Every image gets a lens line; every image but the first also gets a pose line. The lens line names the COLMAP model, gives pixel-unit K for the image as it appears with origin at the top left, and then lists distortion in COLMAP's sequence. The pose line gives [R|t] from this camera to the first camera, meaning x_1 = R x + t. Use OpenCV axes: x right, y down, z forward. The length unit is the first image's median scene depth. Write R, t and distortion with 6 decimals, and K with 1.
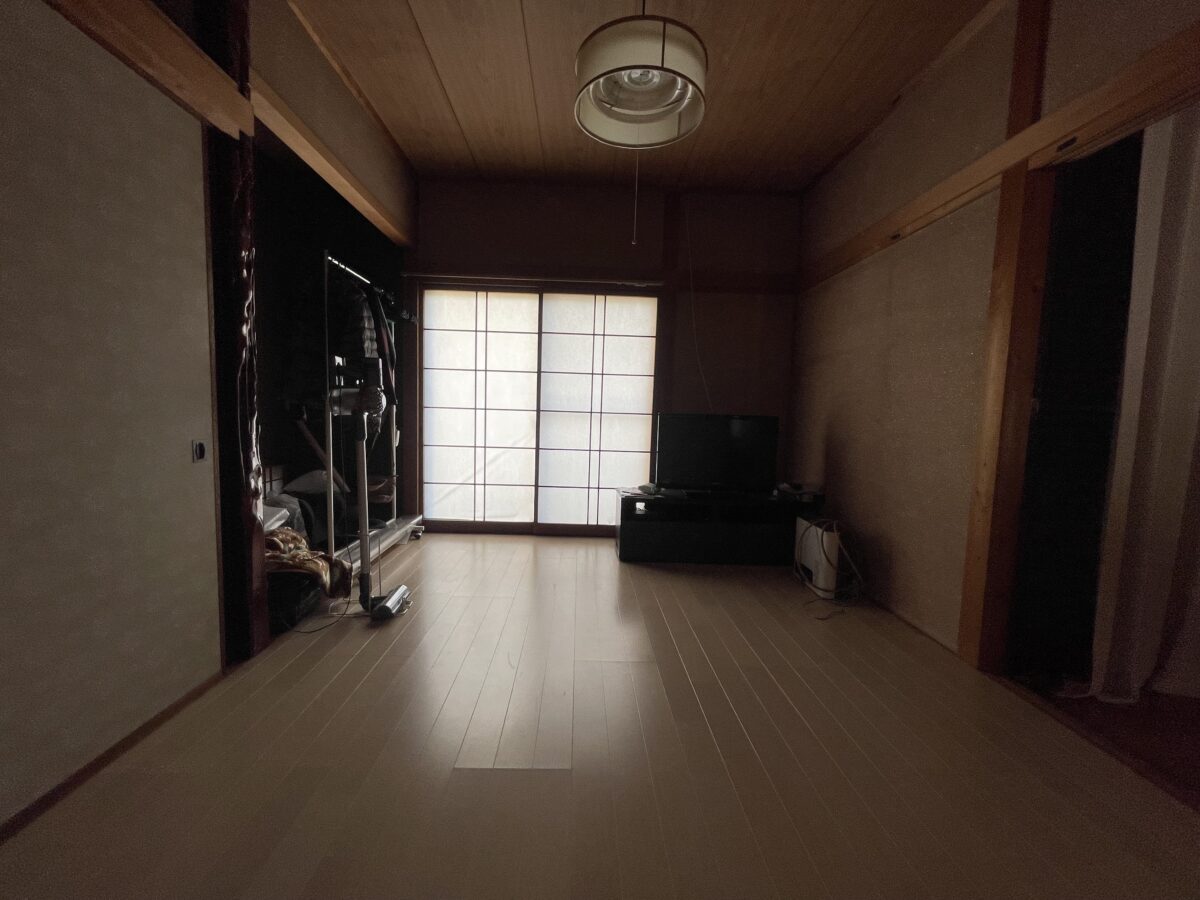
lens RADIAL K [[487.6, 0, 591.4], [0, 487.6, 454.0], [0, 0, 1]] dist [-0.001462, -0.000919]
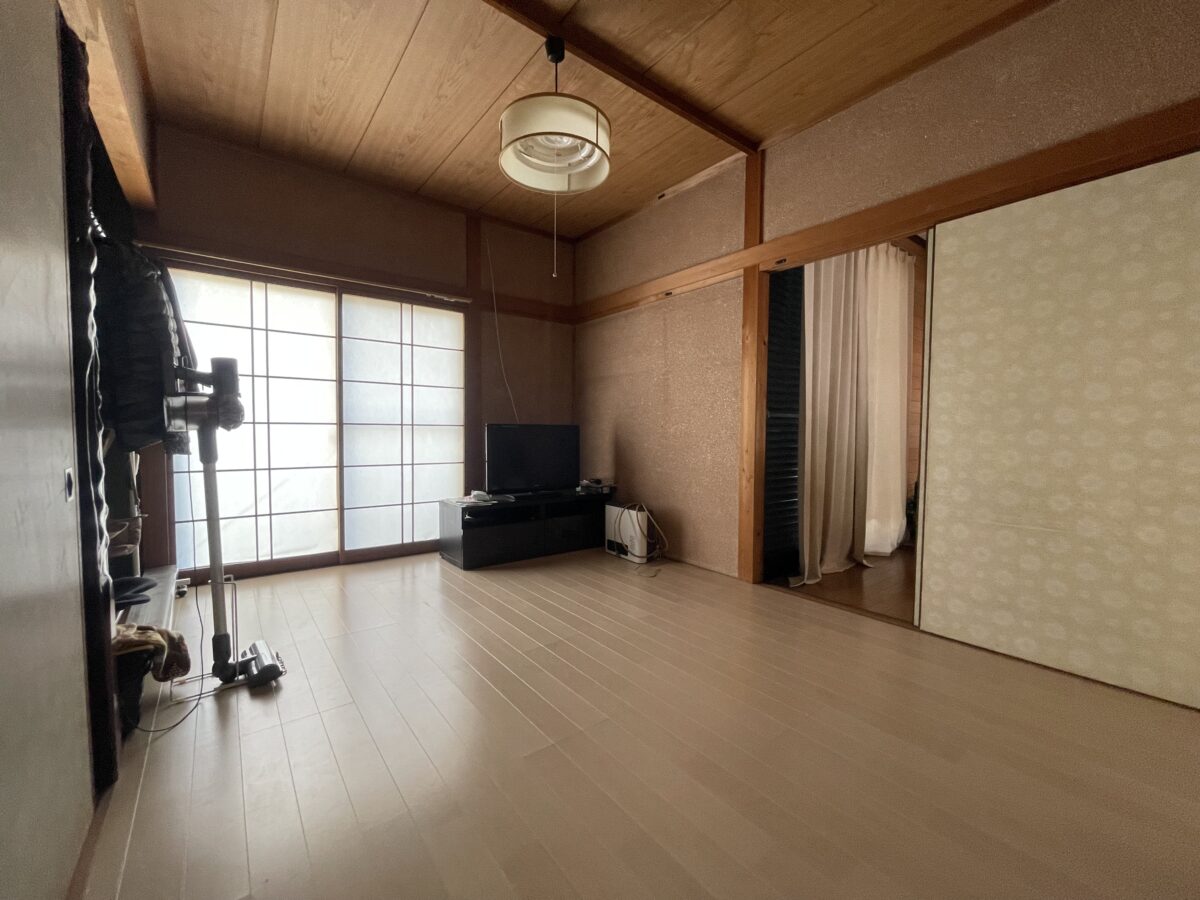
lens RADIAL K [[488.5, 0, 594.4], [0, 488.5, 452.1], [0, 0, 1]] dist [0.000624, 0.000067]
pose [[0.806689, -0.050433, 0.588820, -0.287366], [0.068924, 0.997581, -0.008982, 0.002881], [-0.586943, 0.047830, 0.808214, 0.010383]]
